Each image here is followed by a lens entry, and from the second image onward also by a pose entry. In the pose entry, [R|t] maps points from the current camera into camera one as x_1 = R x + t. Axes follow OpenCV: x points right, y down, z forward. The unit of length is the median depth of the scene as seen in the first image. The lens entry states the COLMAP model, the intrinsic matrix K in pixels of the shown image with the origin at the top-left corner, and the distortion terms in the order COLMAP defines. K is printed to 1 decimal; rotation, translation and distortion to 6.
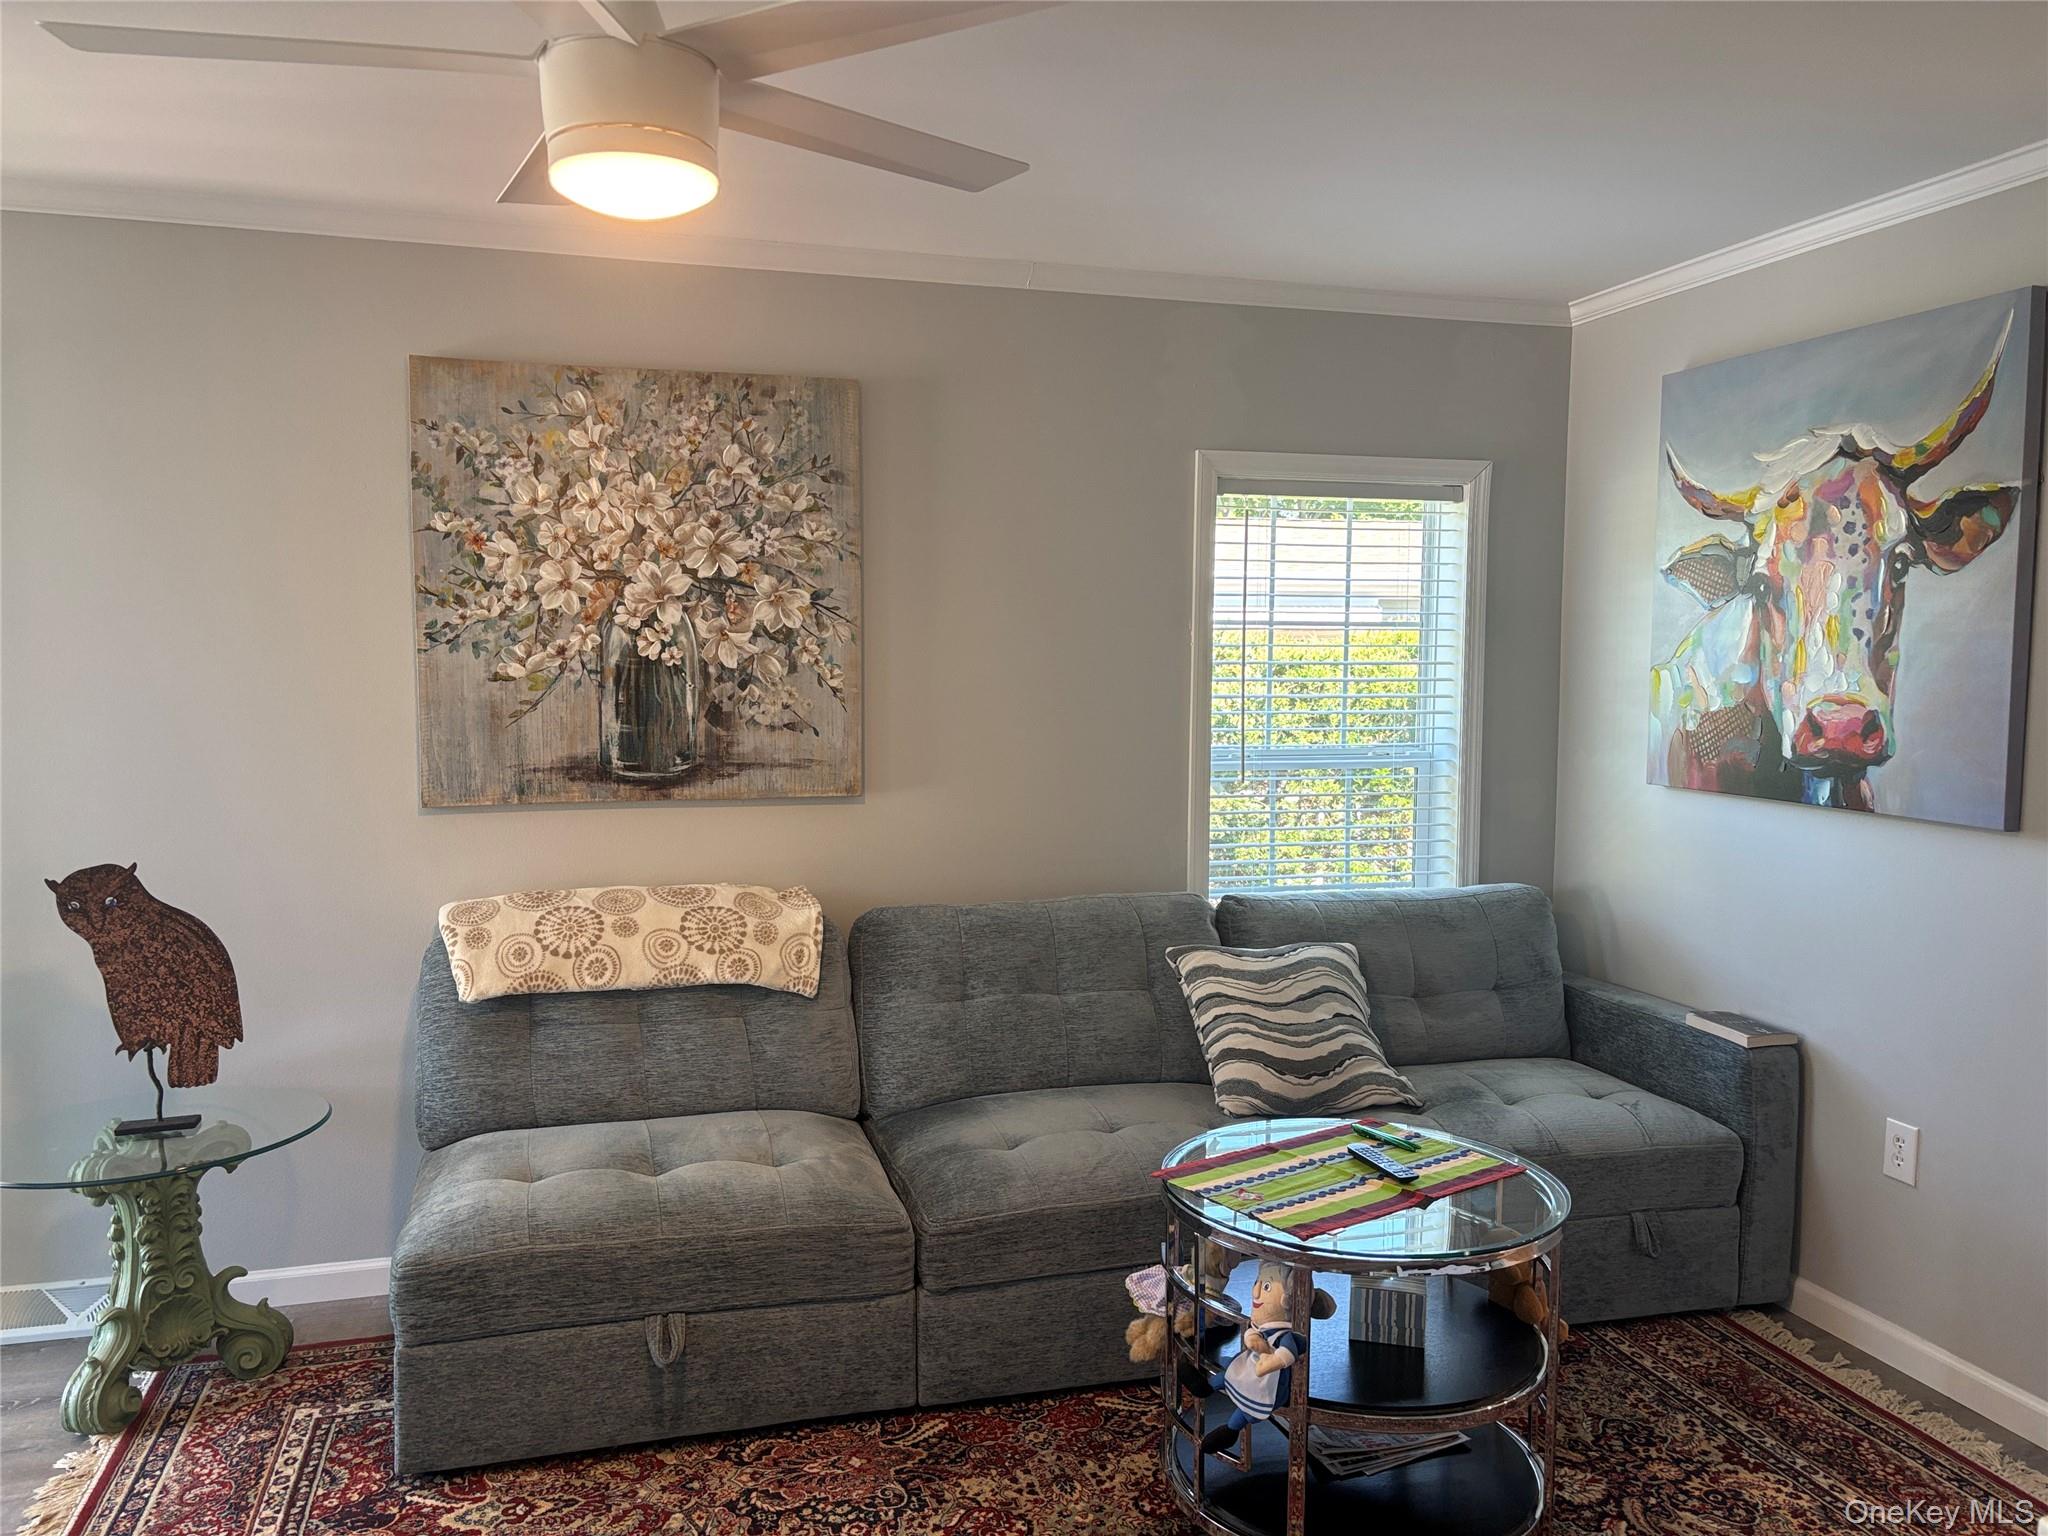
lens RADIAL K [[1560.5, 0, 1013.4], [0, 1560.5, 769.0], [0, 0, 1]] dist [0.066947, -0.073592]
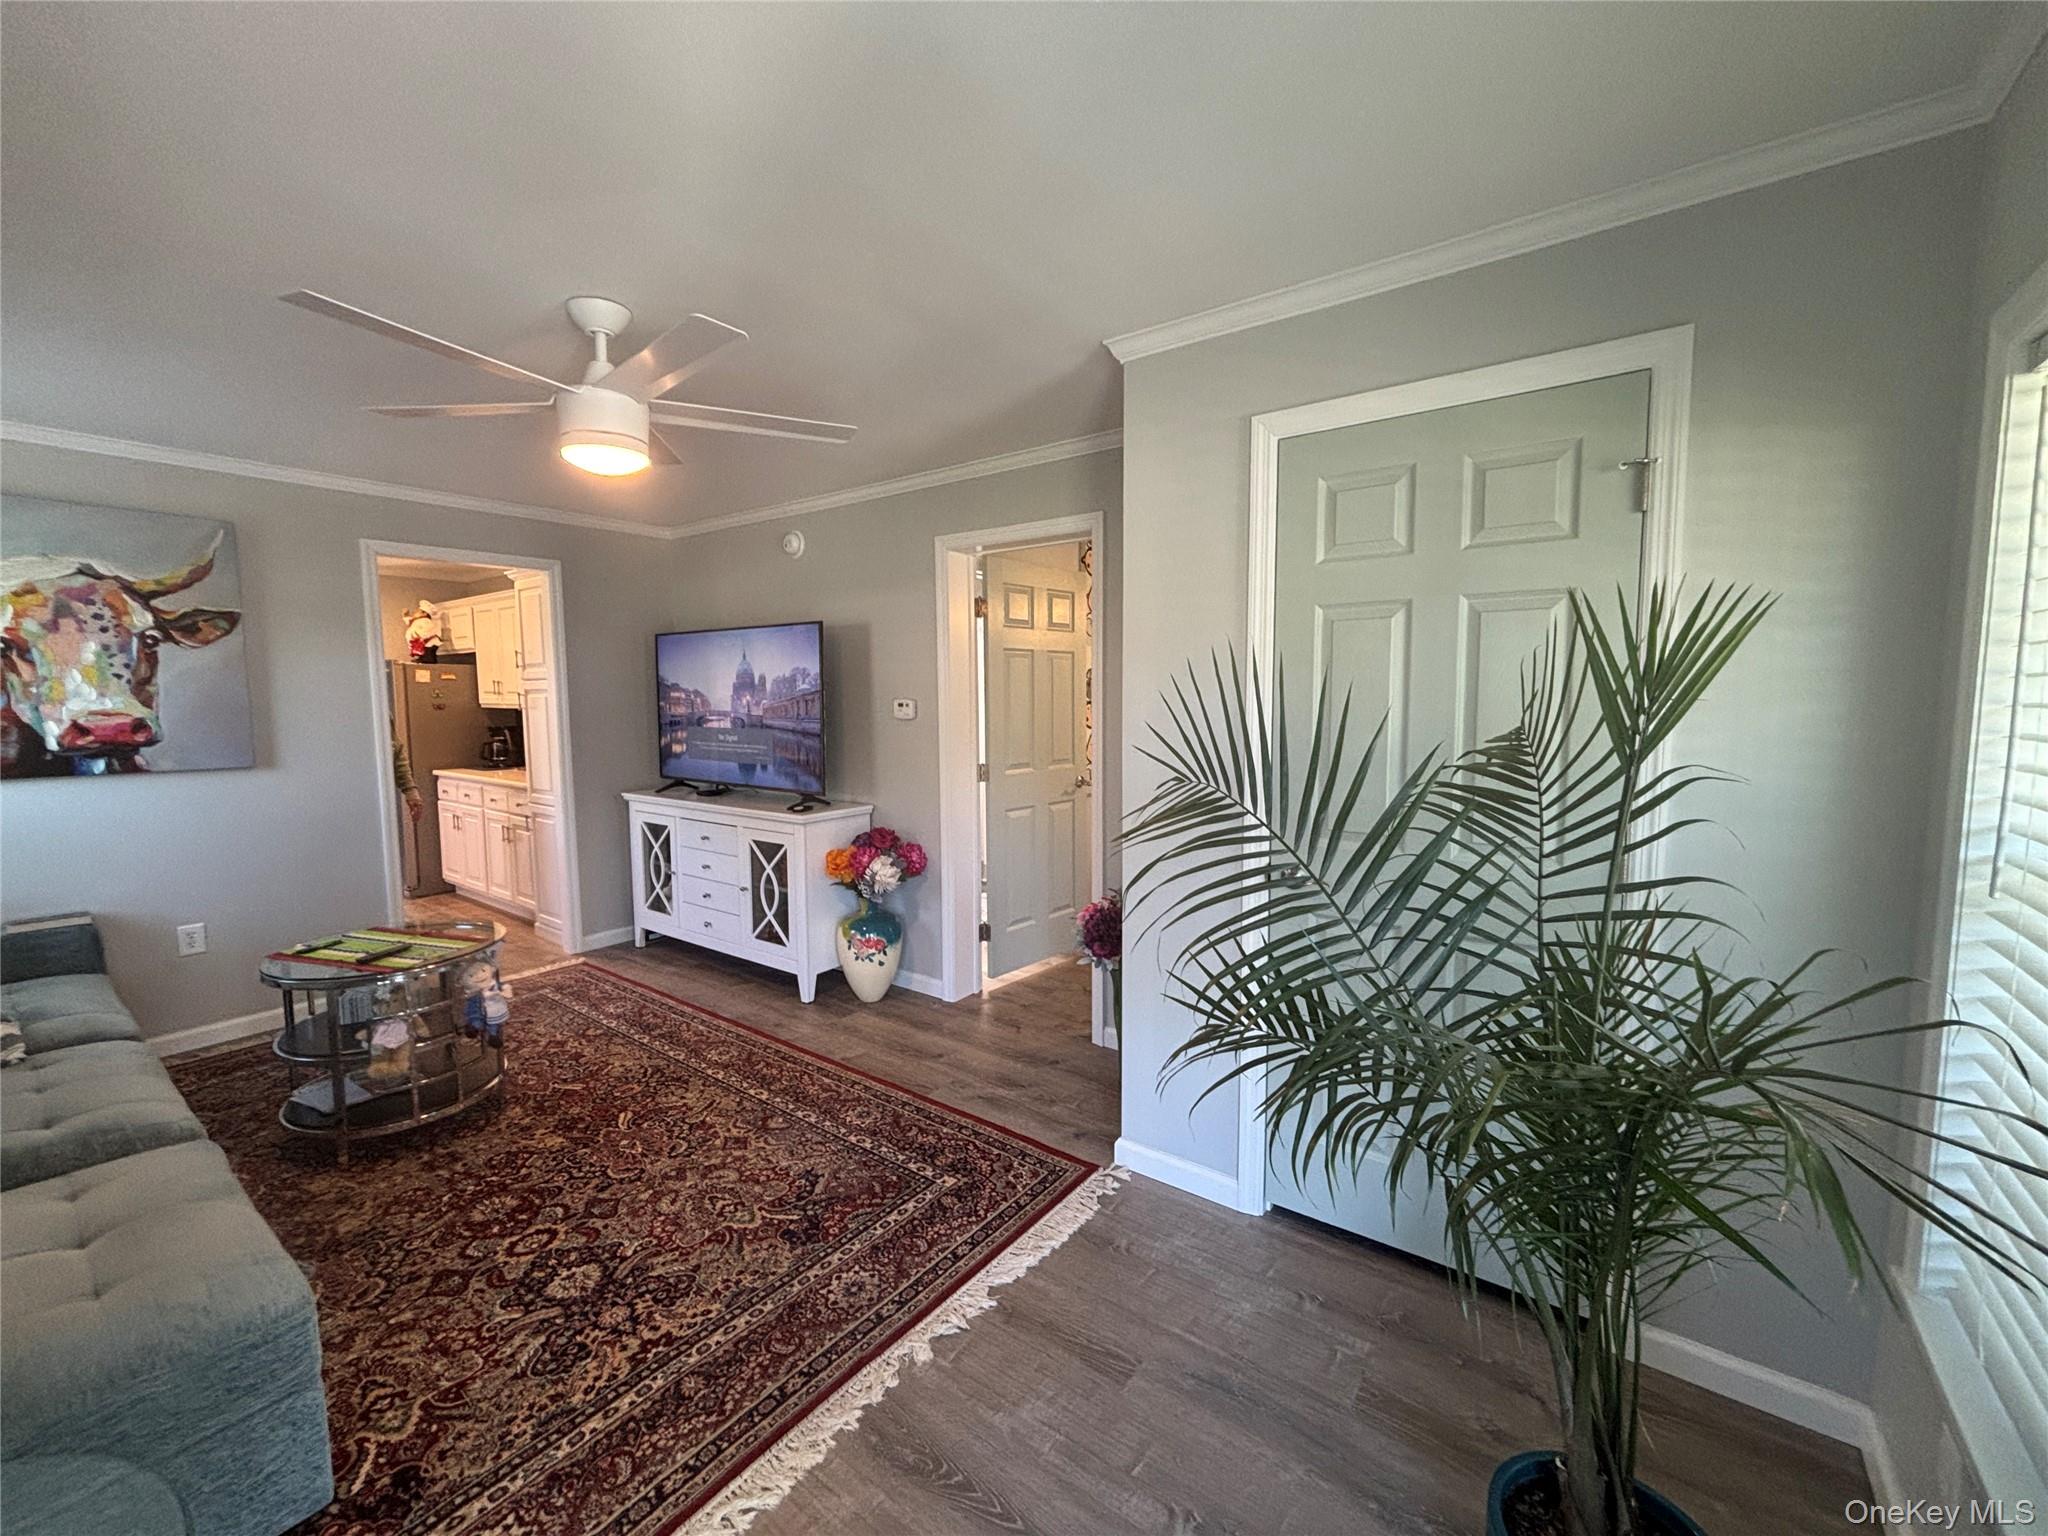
lens RADIAL K [[829.0, 0, 1017.1], [0, 829.0, 765.7], [0, 0, 1]] dist [0.003318, -0.001094]
pose [[-0.596391, -0.076898, 0.799002, -0.858058], [0.056396, 0.988927, 0.137272, -0.056838], [-0.800711, 0.126928, -0.585450, 0.744044]]
